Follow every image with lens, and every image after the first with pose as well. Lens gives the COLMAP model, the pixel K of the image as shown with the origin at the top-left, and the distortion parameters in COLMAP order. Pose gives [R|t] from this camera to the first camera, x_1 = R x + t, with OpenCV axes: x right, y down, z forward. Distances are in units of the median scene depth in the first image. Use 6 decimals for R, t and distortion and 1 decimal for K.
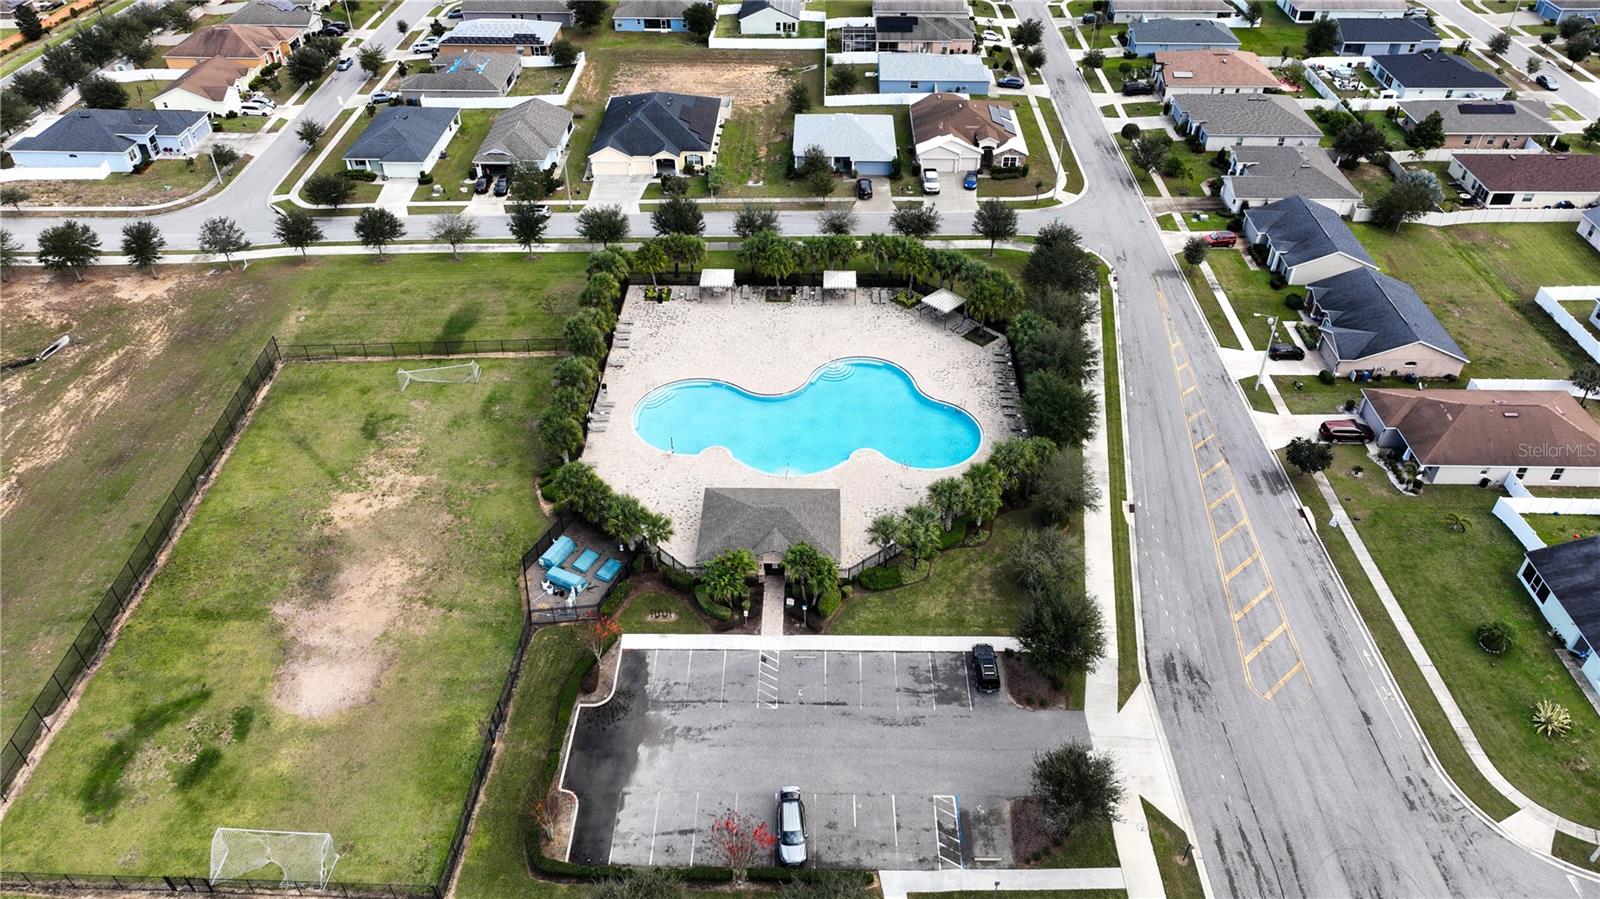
lens RADIAL K [[1131.5, 0, 803.8], [0, 1131.5, 448.3], [0, 0, 1]] dist [-0.009355, 0.024681]
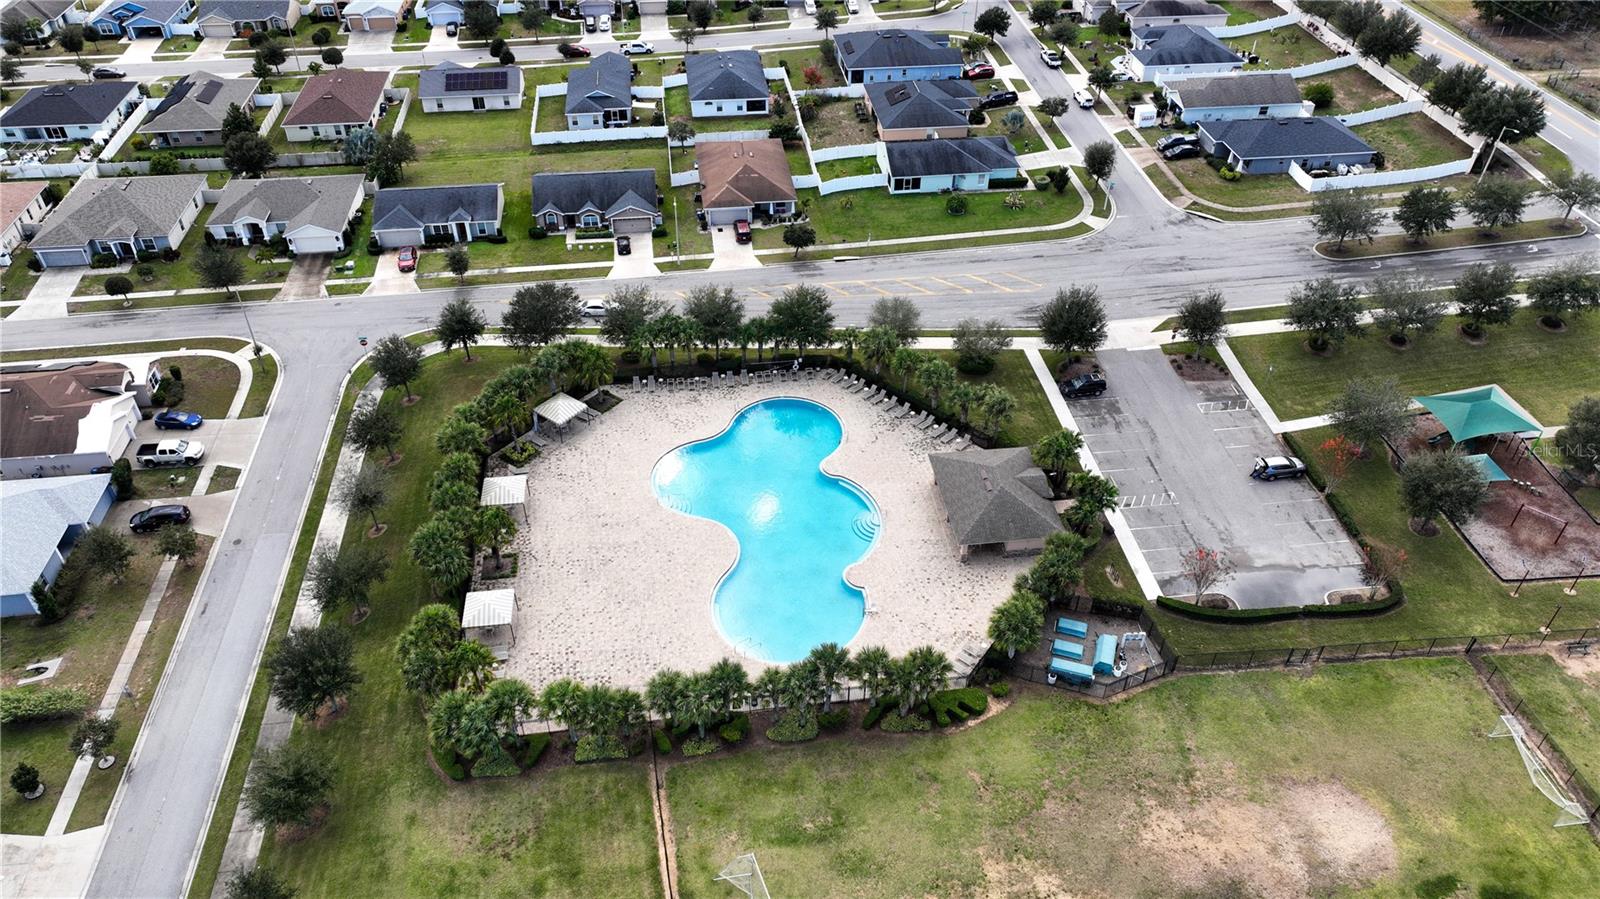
lens RADIAL K [[1131.5, 0, 803.8], [0, 1131.5, 448.3], [0, 0, 1]] dist [-0.009355, 0.024681]
pose [[-0.147903, -0.619720, 0.770761, -0.809837], [0.608080, 0.557638, 0.565047, -0.674363], [-0.779976, 0.552256, 0.294363, 0.853337]]
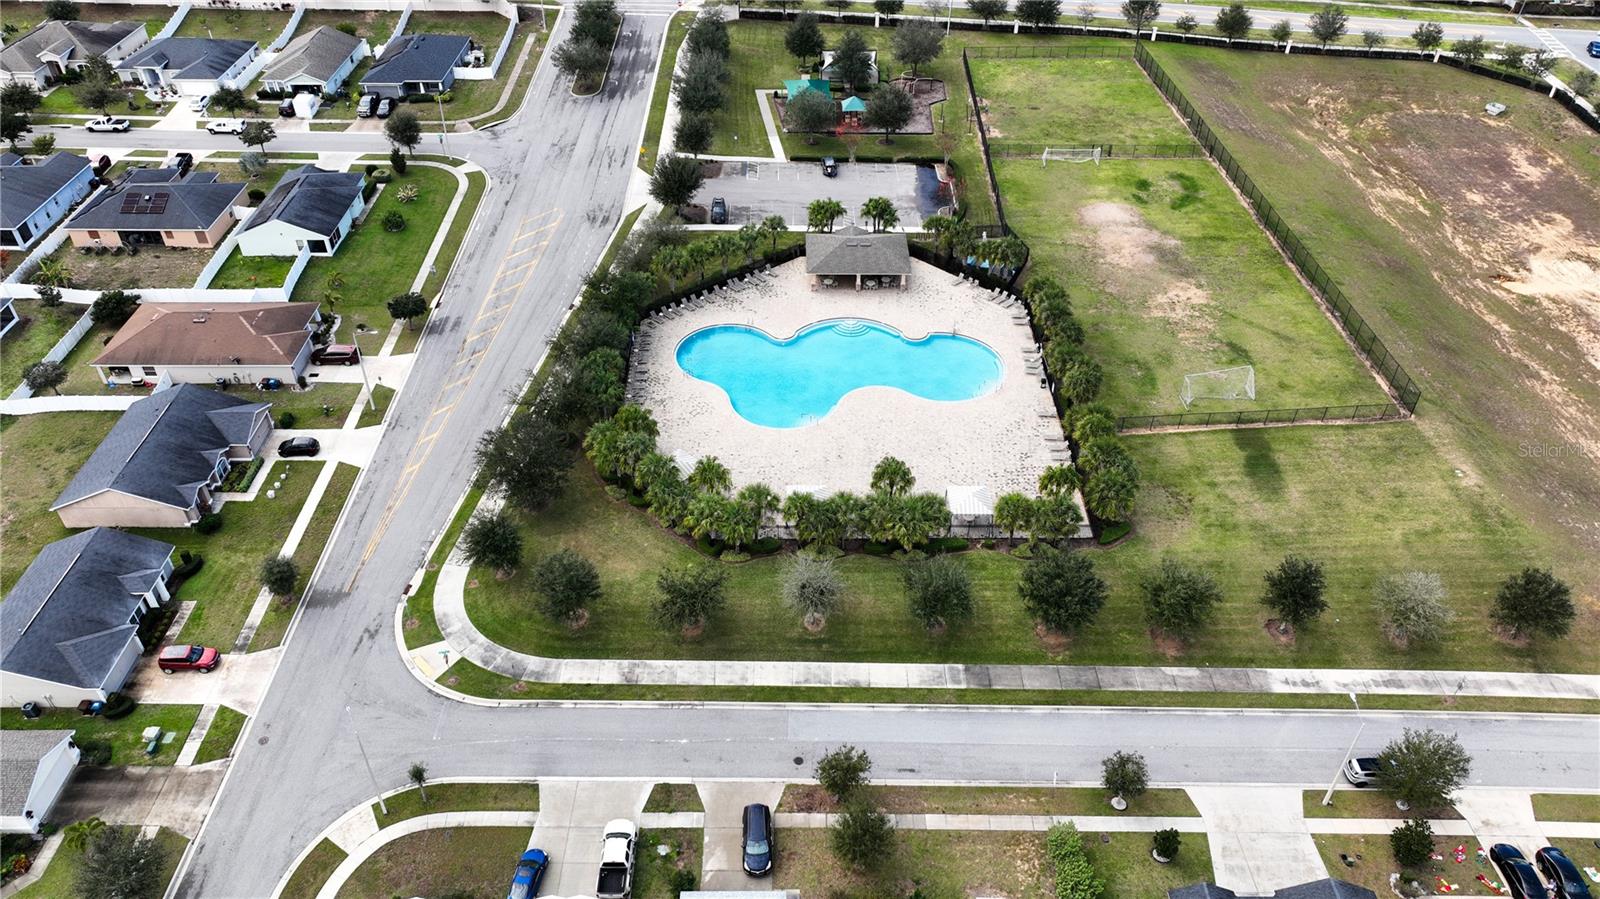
lens RADIAL K [[1126.2, 0, 801.9], [0, 1126.2, 449.4], [0, 0, 1]] dist [-0.001379, 0.014337]
pose [[-0.999678, 0.012107, -0.022304, 0.074412], [-0.019060, 0.222124, 0.974832, -1.268656], [0.016757, 0.974943, -0.221822, 1.612382]]
